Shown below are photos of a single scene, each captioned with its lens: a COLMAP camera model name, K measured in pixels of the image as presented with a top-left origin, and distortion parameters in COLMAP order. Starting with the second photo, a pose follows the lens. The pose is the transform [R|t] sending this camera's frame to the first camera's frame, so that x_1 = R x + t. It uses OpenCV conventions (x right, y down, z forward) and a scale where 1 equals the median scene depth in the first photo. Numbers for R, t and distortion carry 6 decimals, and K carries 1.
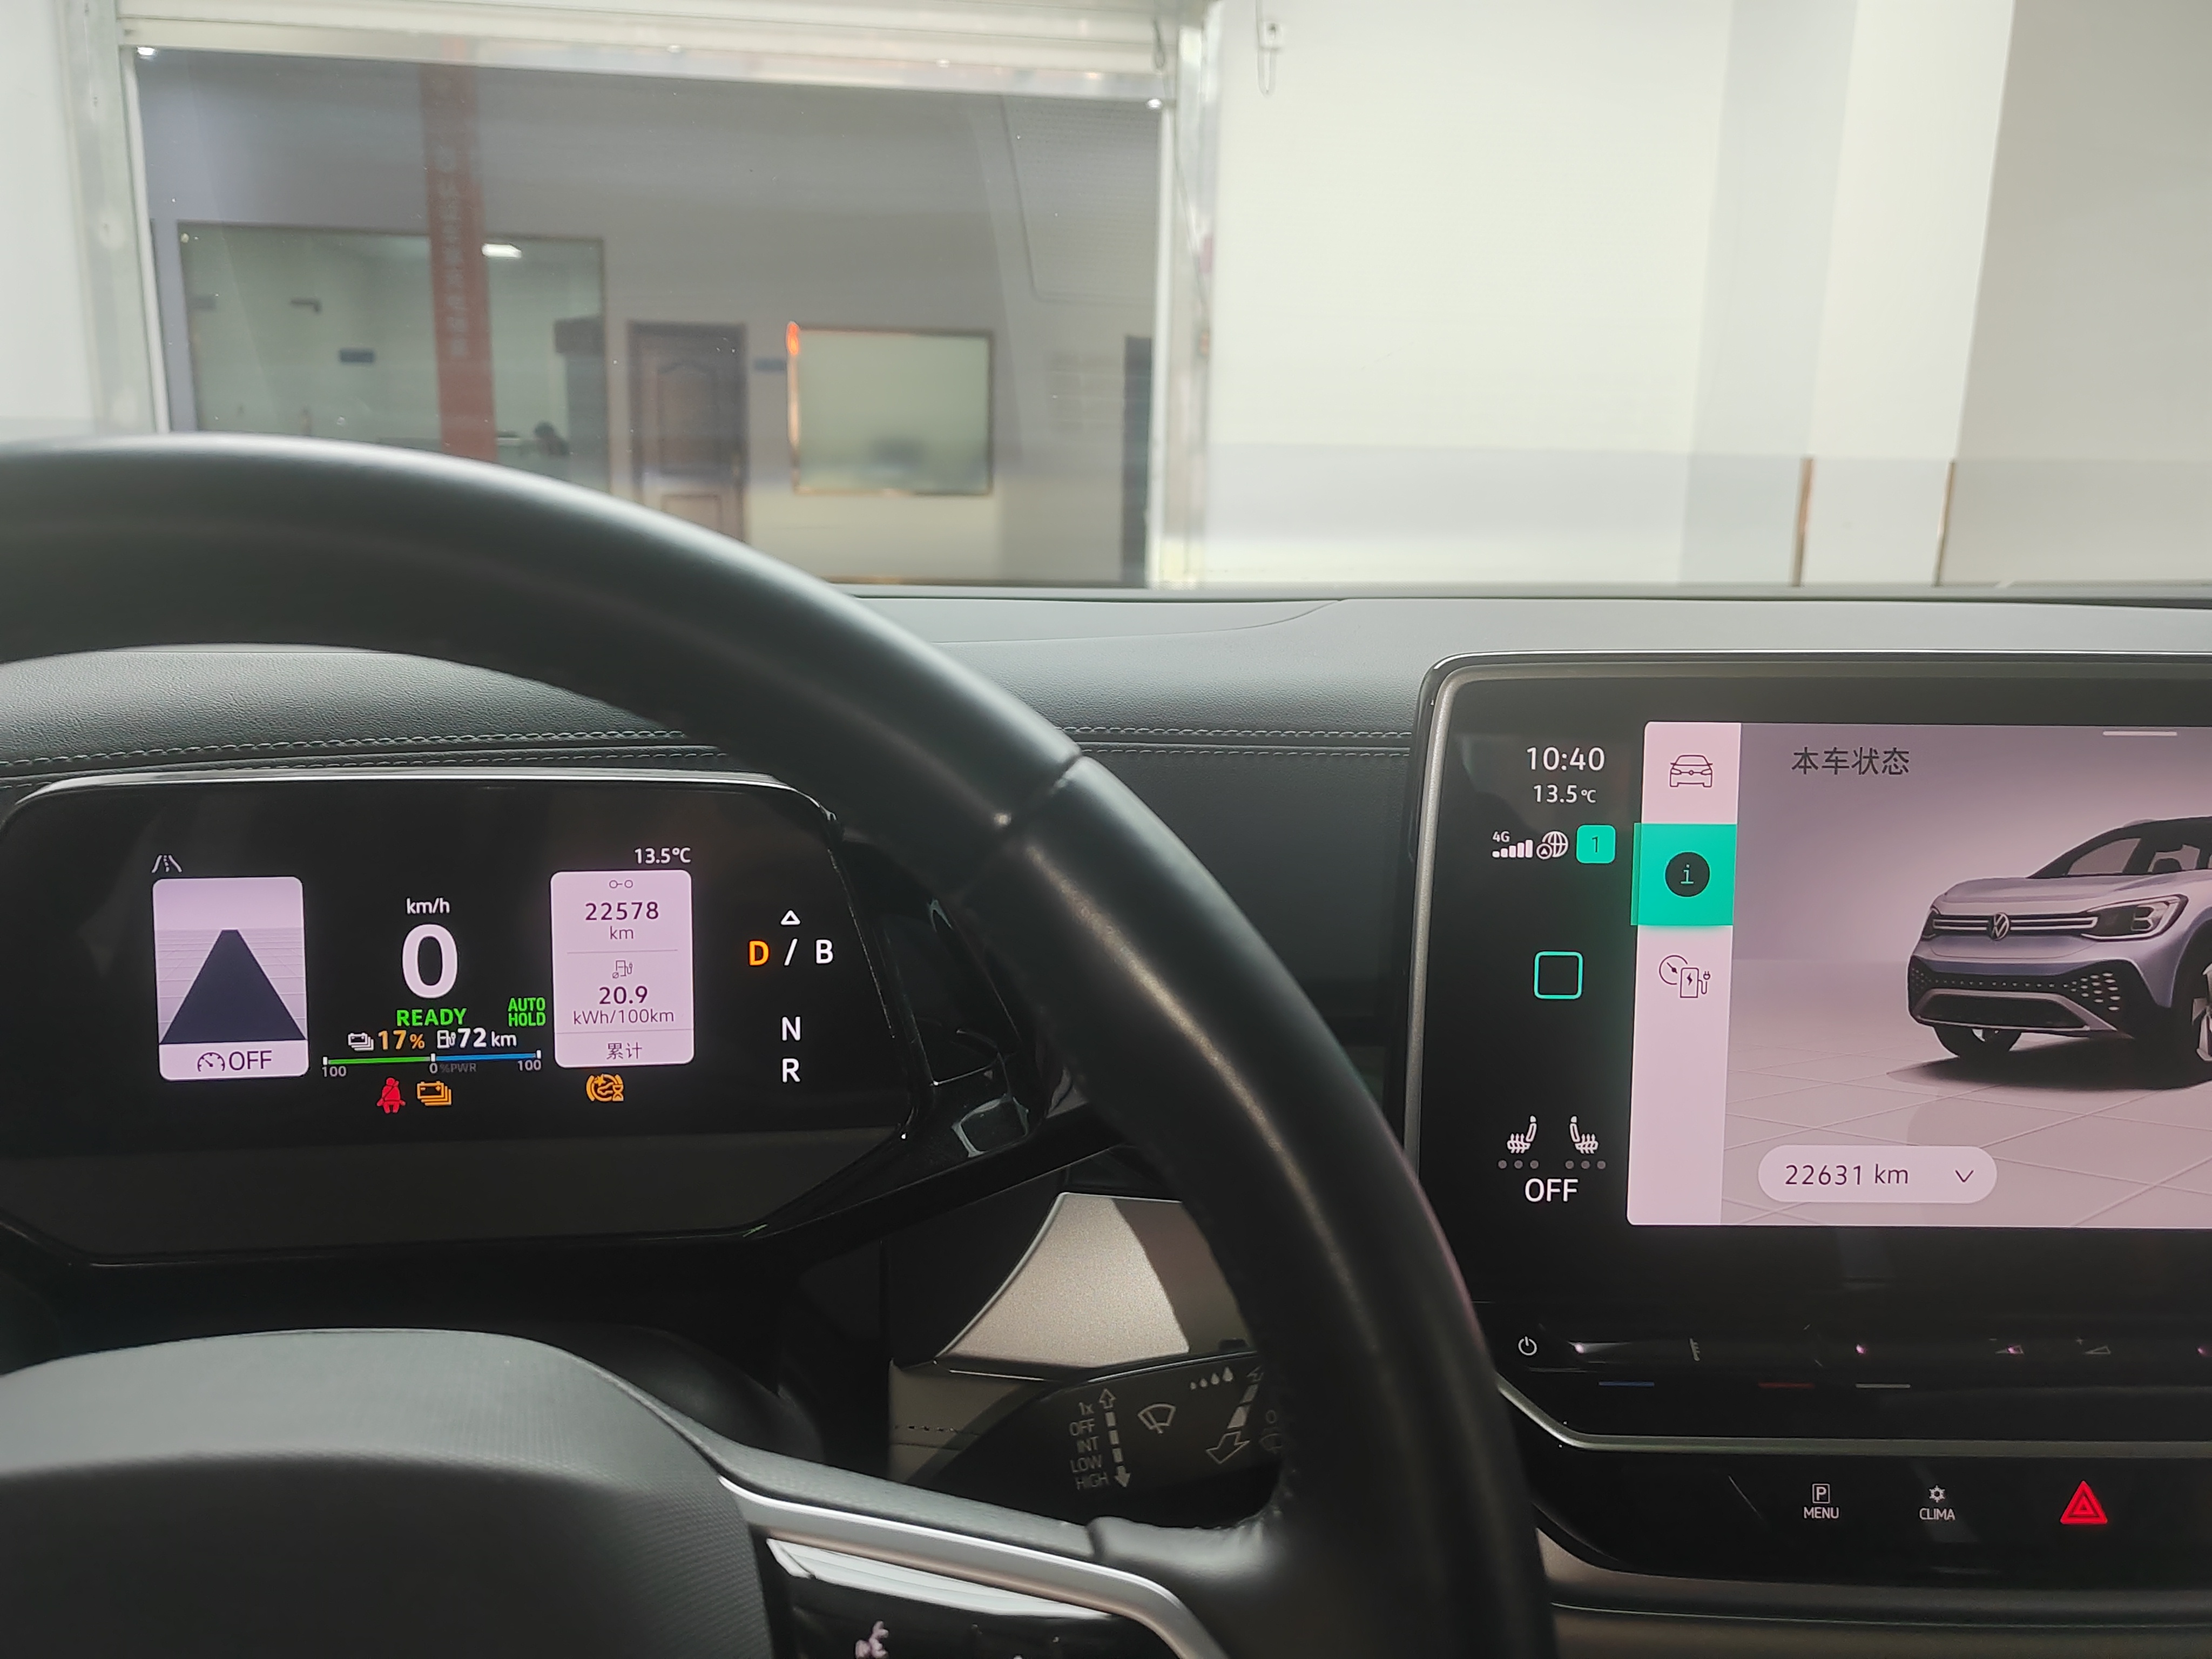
lens RADIAL K [[1751.0, 0, 1081.3], [0, 1751.0, 836.0], [0, 0, 1]] dist [0.016696, 0.006440]
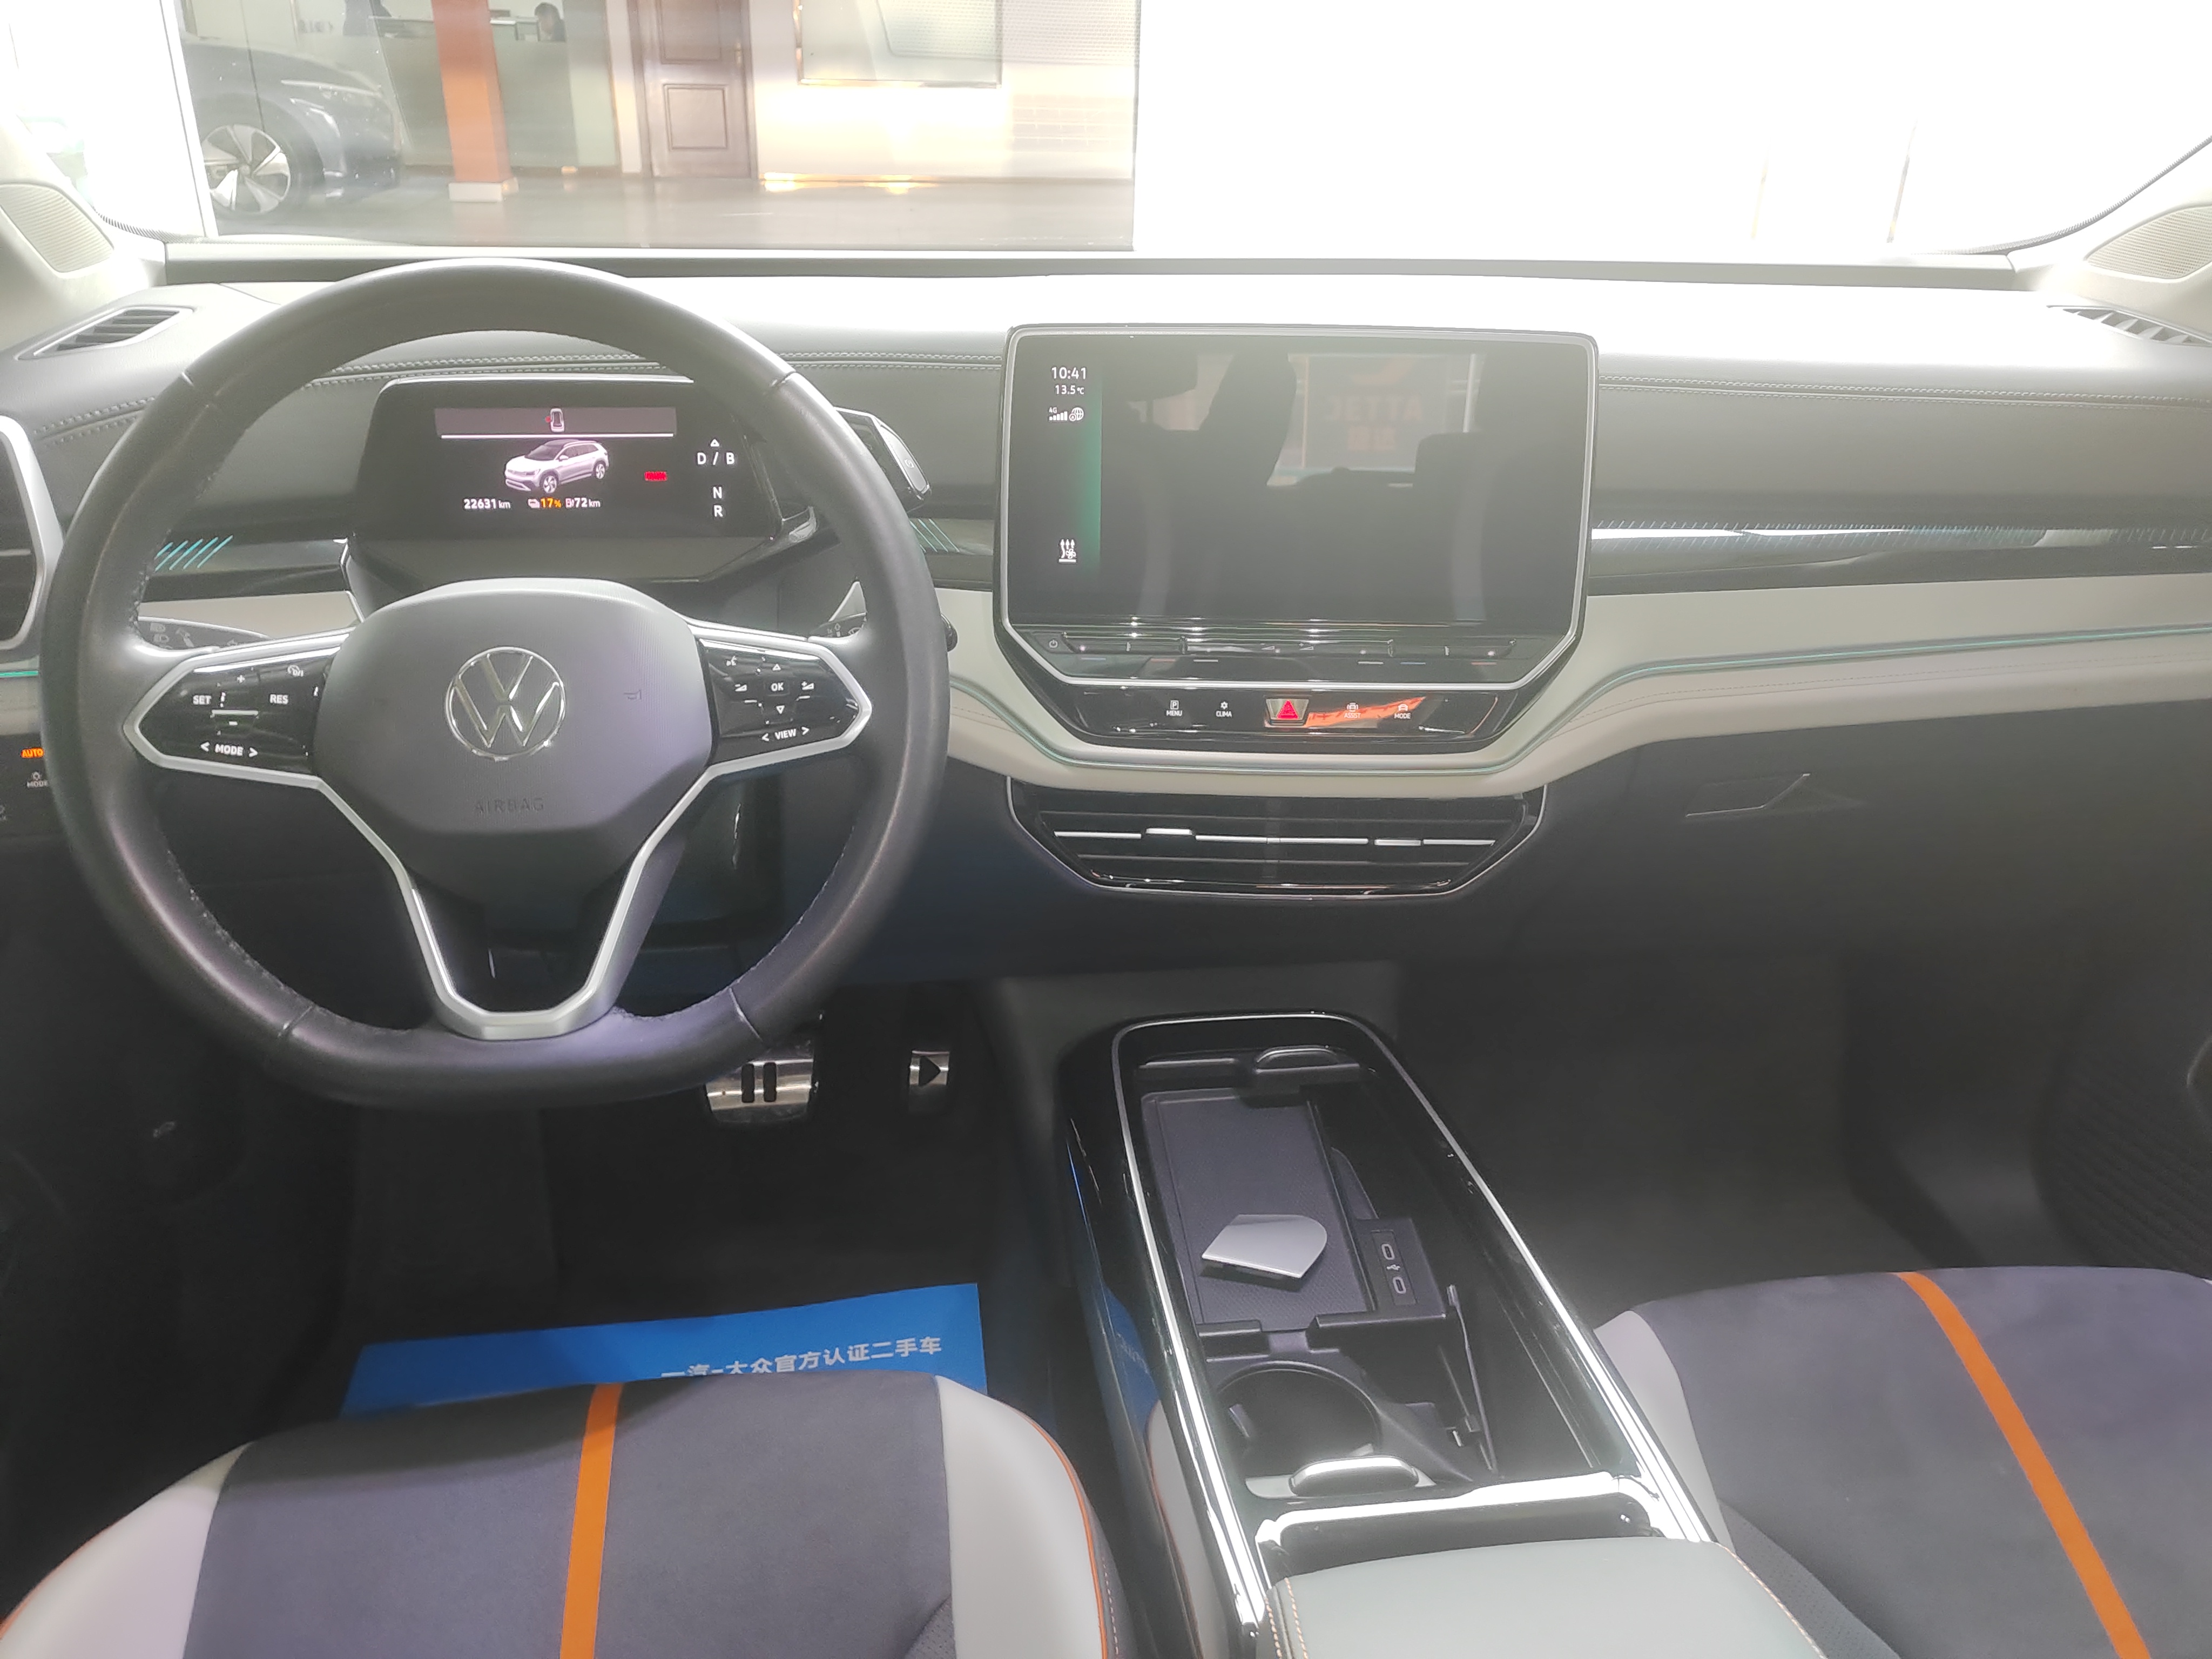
lens RADIAL K [[1746.4, 0, 1105.5], [0, 1746.4, 897.4], [0, 0, 1]] dist [0.027094, 0.002676]
pose [[0.999955, 0.007106, -0.006346, 0.345855], [-0.005328, 0.969314, 0.245766, 0.053803], [0.007898, -0.245721, 0.969308, -1.297391]]
